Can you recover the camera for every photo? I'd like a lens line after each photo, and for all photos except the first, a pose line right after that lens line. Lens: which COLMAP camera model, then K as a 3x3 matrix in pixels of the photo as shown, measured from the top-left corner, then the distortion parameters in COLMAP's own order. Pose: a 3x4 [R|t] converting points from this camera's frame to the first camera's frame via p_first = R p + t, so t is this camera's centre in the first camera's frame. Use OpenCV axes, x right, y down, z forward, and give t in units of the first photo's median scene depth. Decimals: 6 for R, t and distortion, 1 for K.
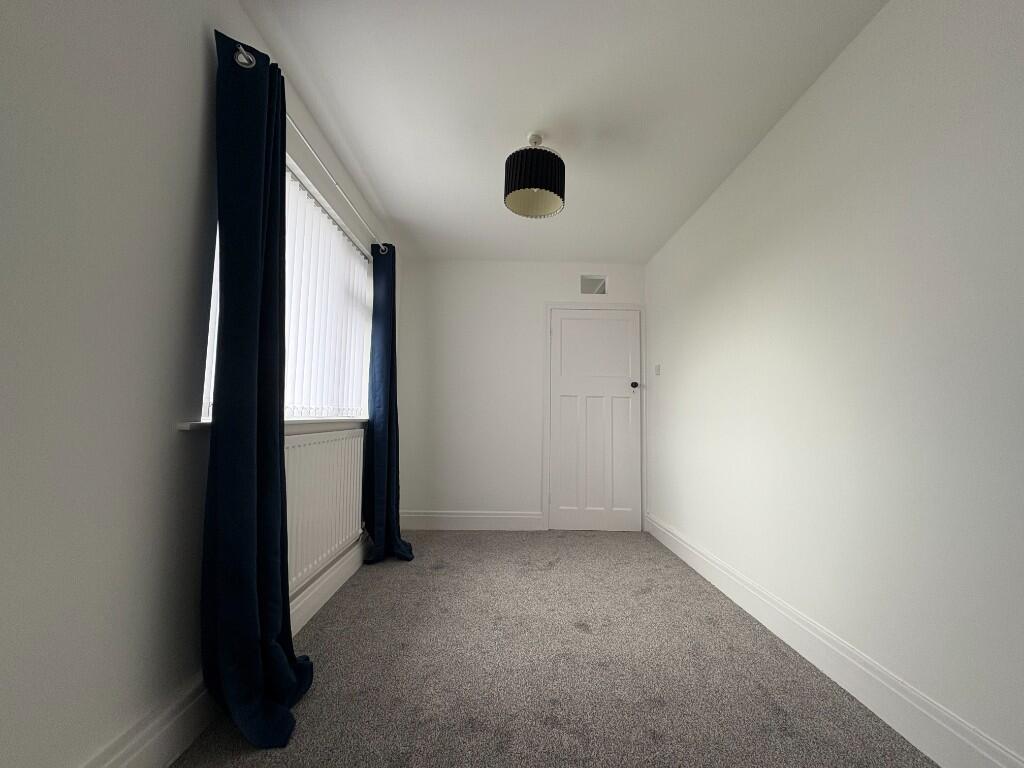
lens RADIAL K [[409.8, 0, 512.3], [0, 409.8, 384.8], [0, 0, 1]] dist [0.002754, -0.000324]
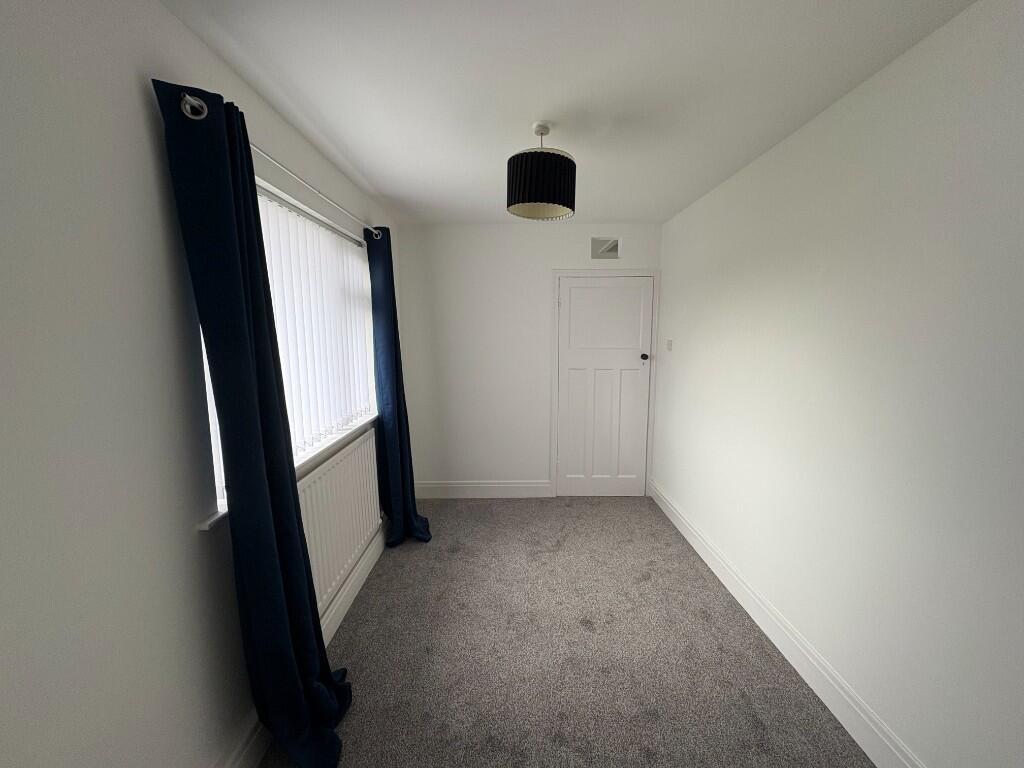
lens RADIAL K [[409.8, 0, 512.3], [0, 409.8, 384.8], [0, 0, 1]] dist [0.002754, -0.000324]
pose [[0.999627, -0.018755, -0.019858, 0.002255], [0.022539, 0.977044, 0.211840, -0.276809], [0.015430, -0.212209, 0.977103, 0.049744]]
